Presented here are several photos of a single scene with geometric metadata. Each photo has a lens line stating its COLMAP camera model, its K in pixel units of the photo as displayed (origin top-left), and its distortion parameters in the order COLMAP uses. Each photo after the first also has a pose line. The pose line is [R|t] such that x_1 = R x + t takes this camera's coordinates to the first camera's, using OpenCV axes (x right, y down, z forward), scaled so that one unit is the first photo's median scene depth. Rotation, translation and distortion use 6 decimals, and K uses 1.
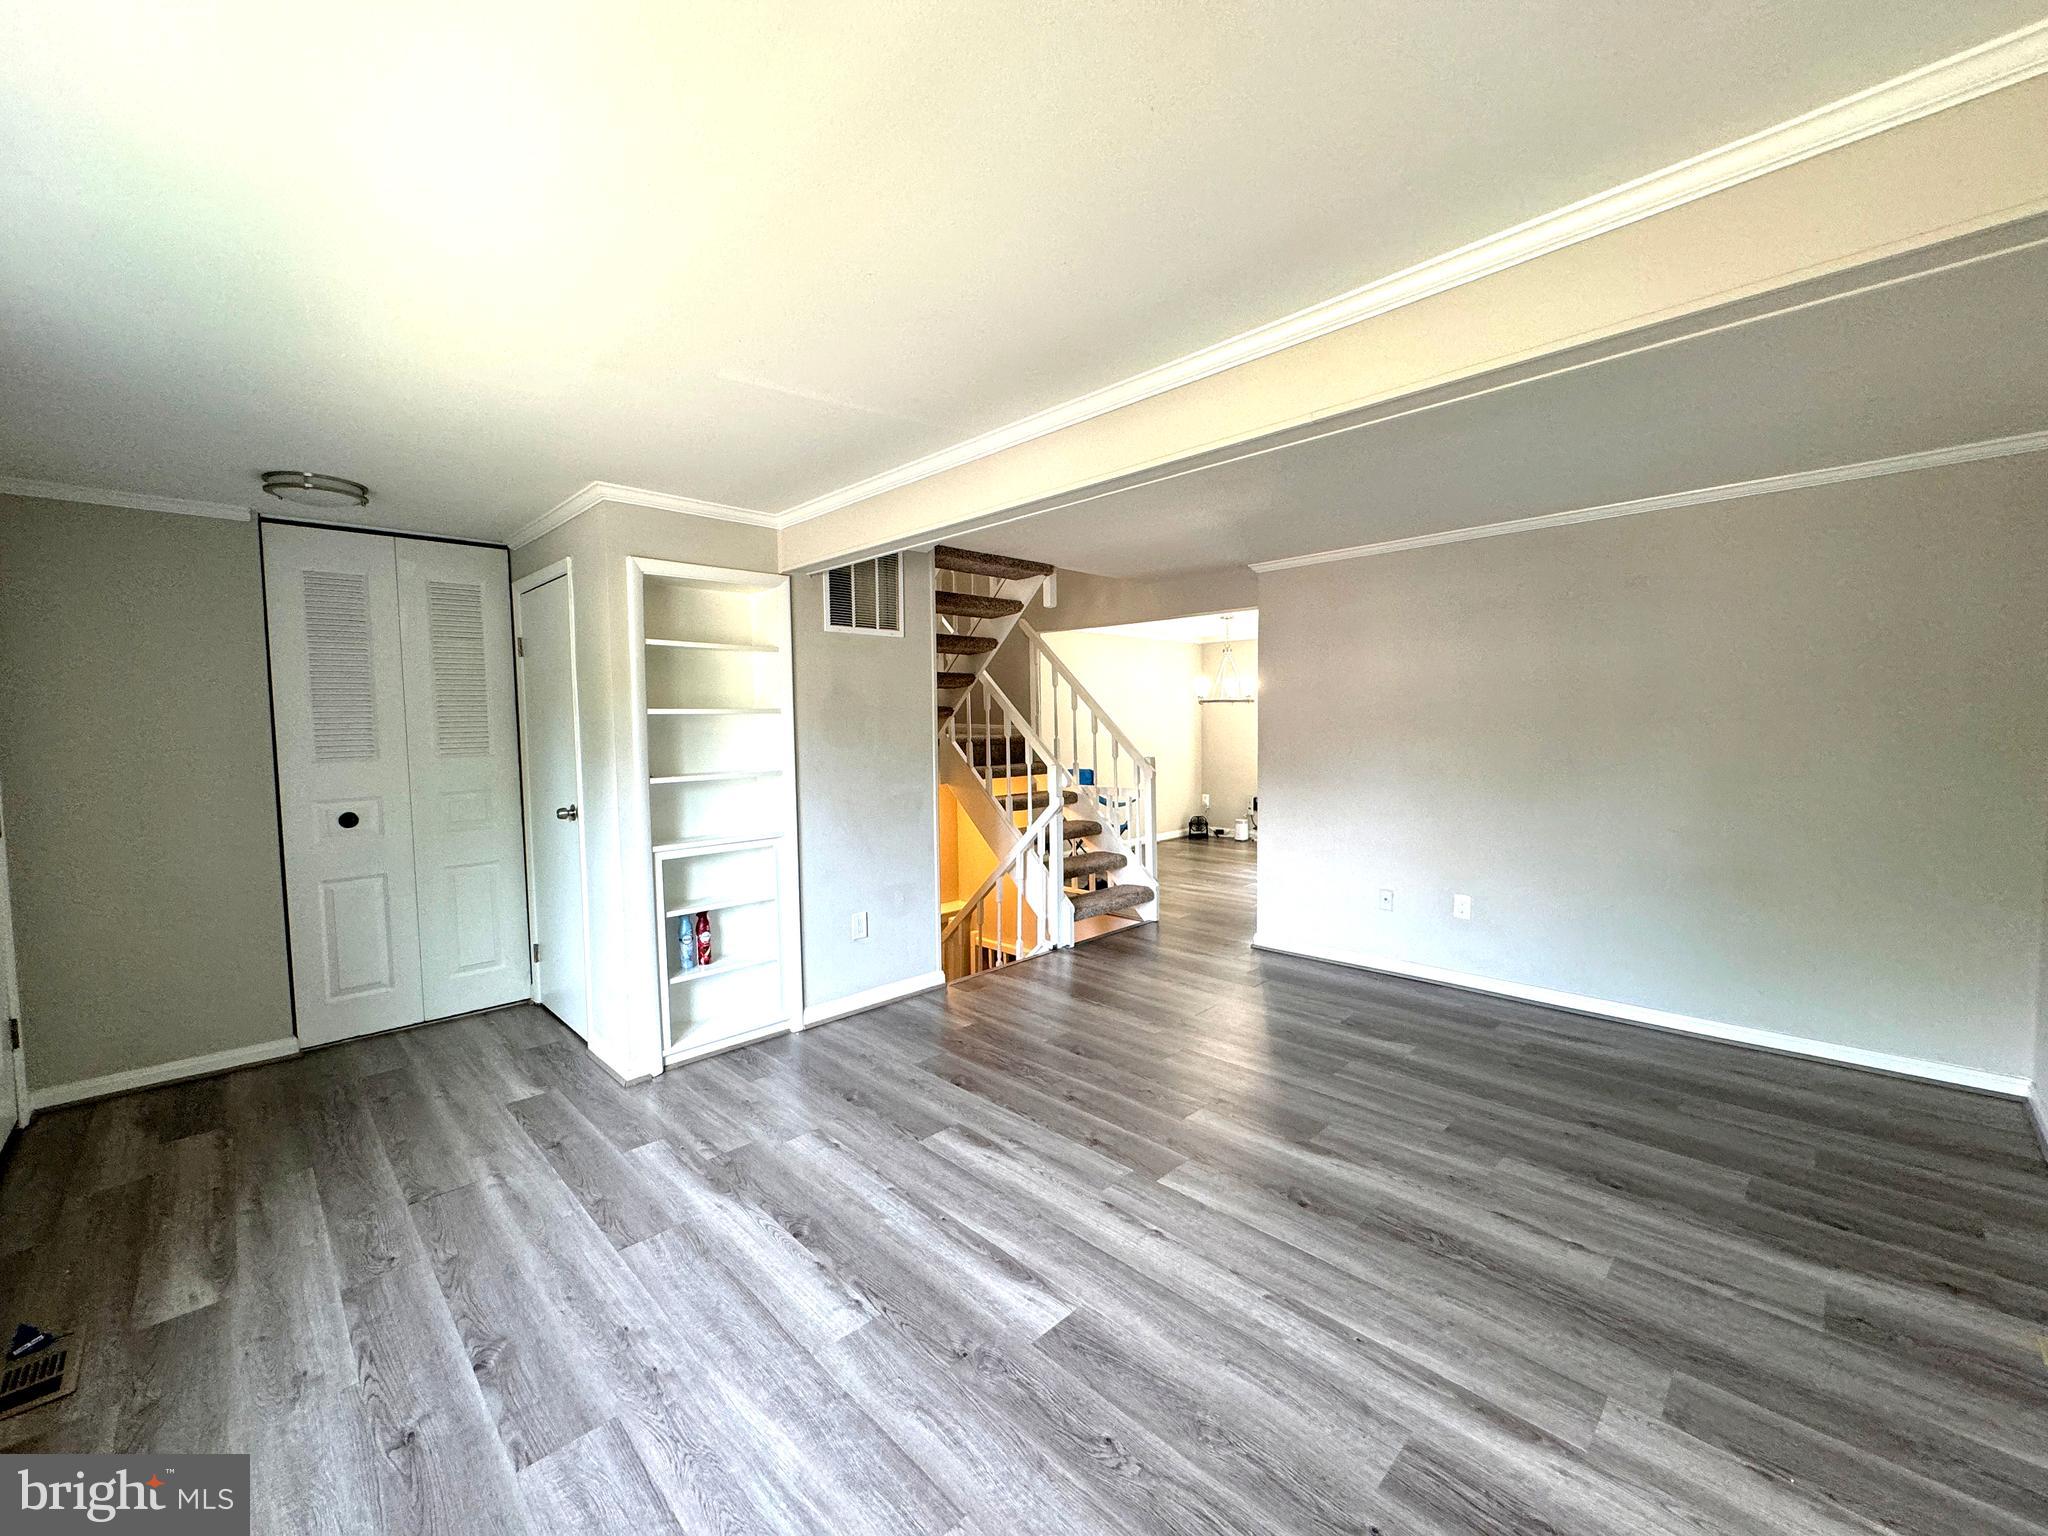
lens RADIAL K [[821.3, 0, 1020.9], [0, 821.3, 762.3], [0, 0, 1]] dist [-0.001645, 0.001043]
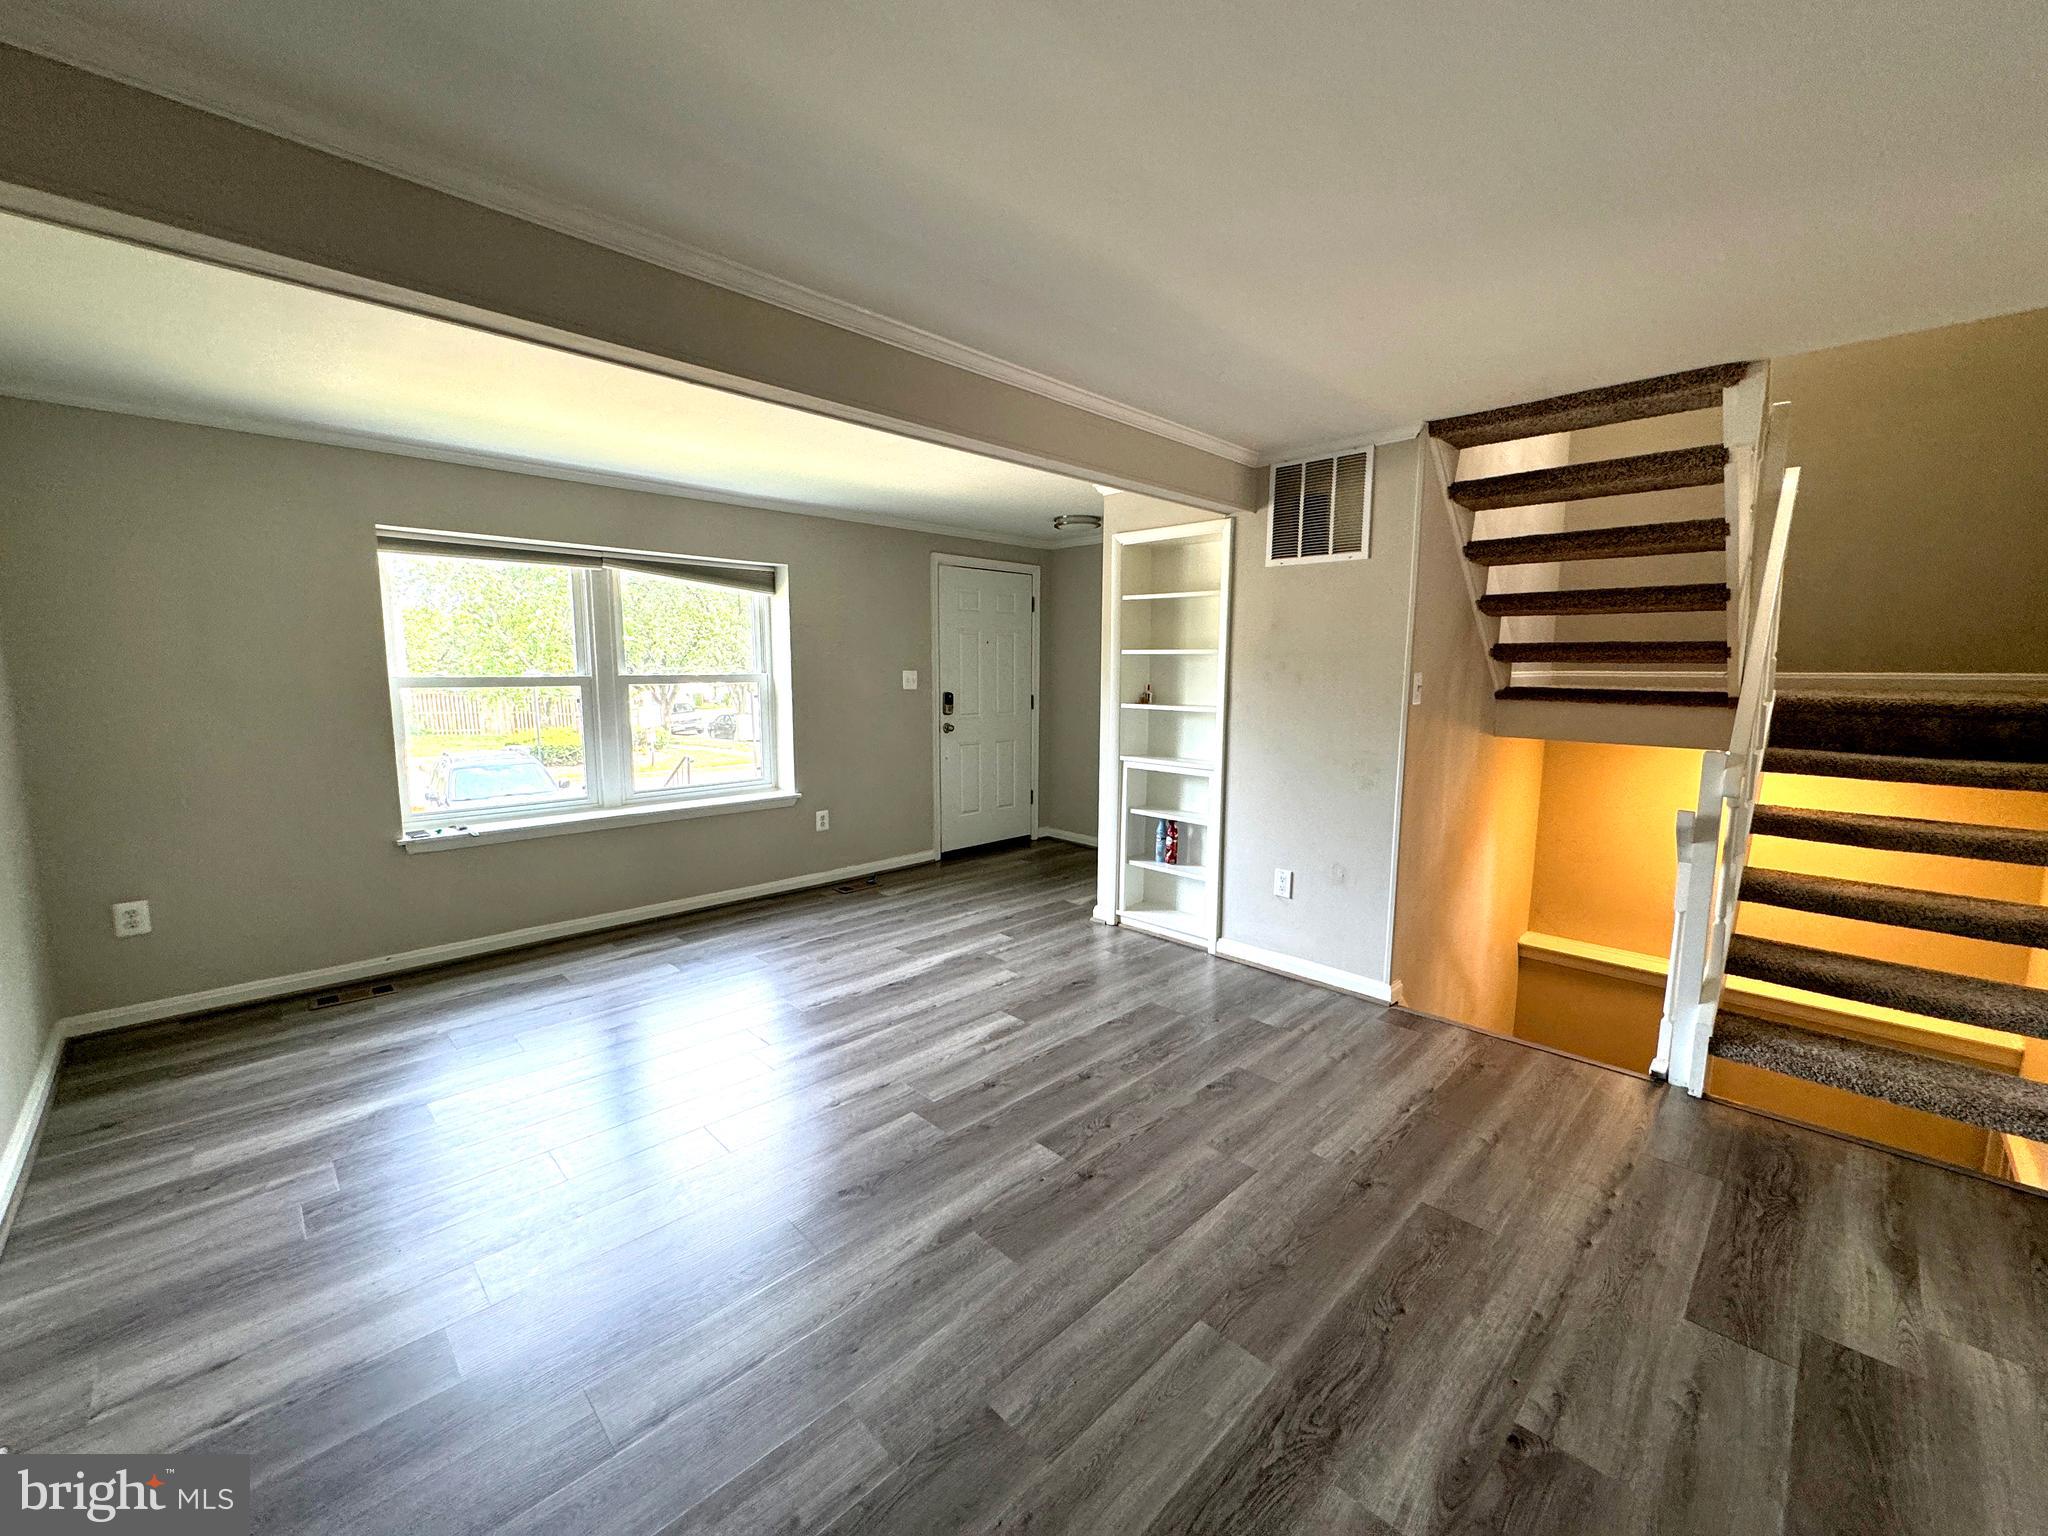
lens RADIAL K [[821.3, 0, 1029.2], [0, 821.3, 763.6], [0, 0, 1]] dist [-0.001645, 0.001043]
pose [[0.004470, 0.135147, -0.990815, 1.073766], [-0.059693, 0.989095, 0.134643, -0.066131], [0.998207, 0.058543, 0.012488, 1.054201]]
